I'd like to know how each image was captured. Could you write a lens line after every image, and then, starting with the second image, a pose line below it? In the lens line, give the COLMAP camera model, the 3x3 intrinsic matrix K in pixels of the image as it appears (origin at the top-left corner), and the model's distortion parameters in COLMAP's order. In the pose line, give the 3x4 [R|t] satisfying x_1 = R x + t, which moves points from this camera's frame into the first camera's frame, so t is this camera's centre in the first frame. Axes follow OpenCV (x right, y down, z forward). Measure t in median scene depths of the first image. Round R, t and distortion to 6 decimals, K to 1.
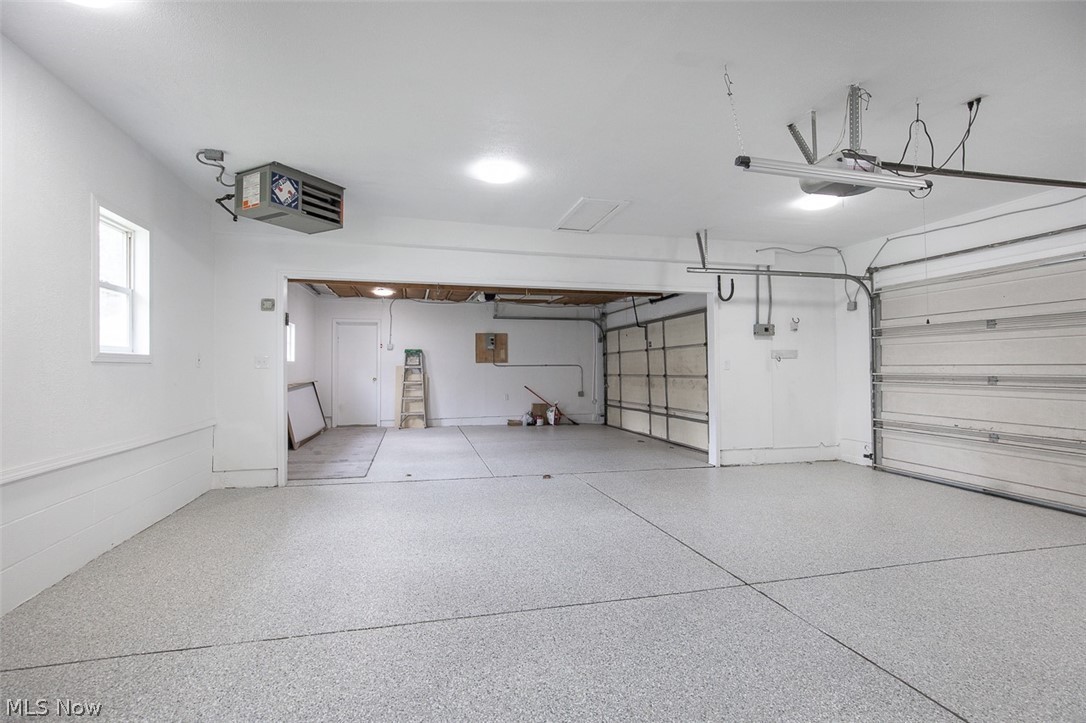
lens RADIAL K [[501.5, 0, 542.2], [0, 501.5, 336.9], [0, 0, 1]] dist [-0.011124, 0.000080]
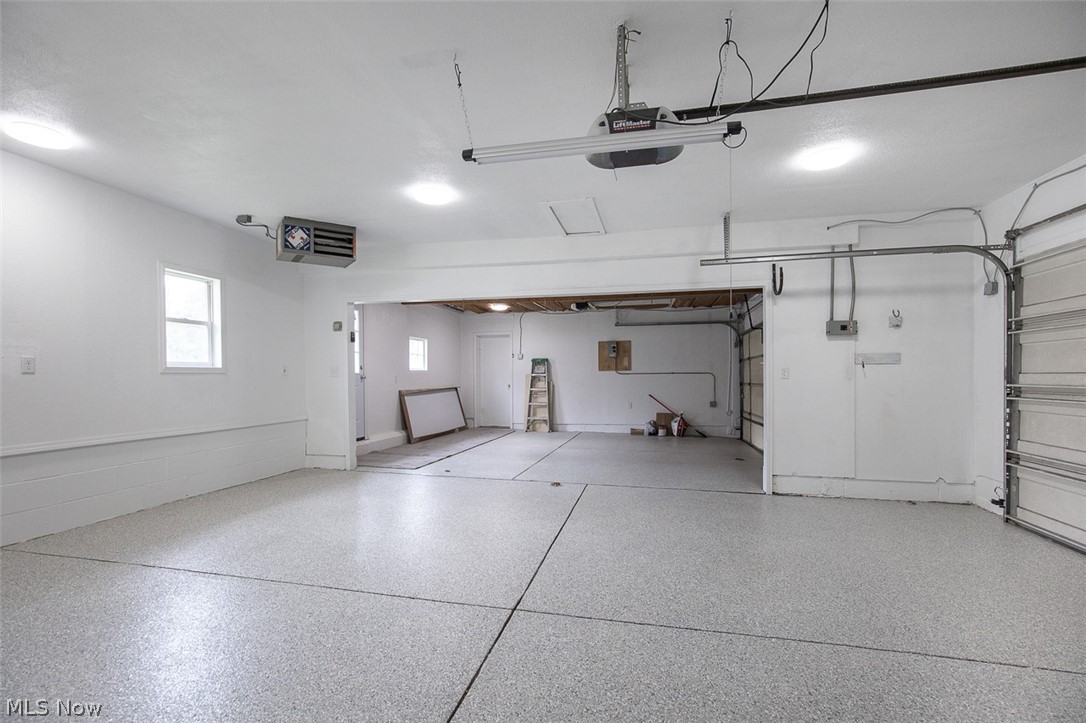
lens RADIAL K [[498.4, 0, 543.0], [0, 498.4, 361.5], [0, 0, 1]] dist [-0.012636, 0.001599]
pose [[0.888303, -0.012828, -0.459079, 0.381418], [0.028525, 0.999221, 0.027274, 0.003860], [0.458372, -0.037323, 0.887977, 0.093545]]
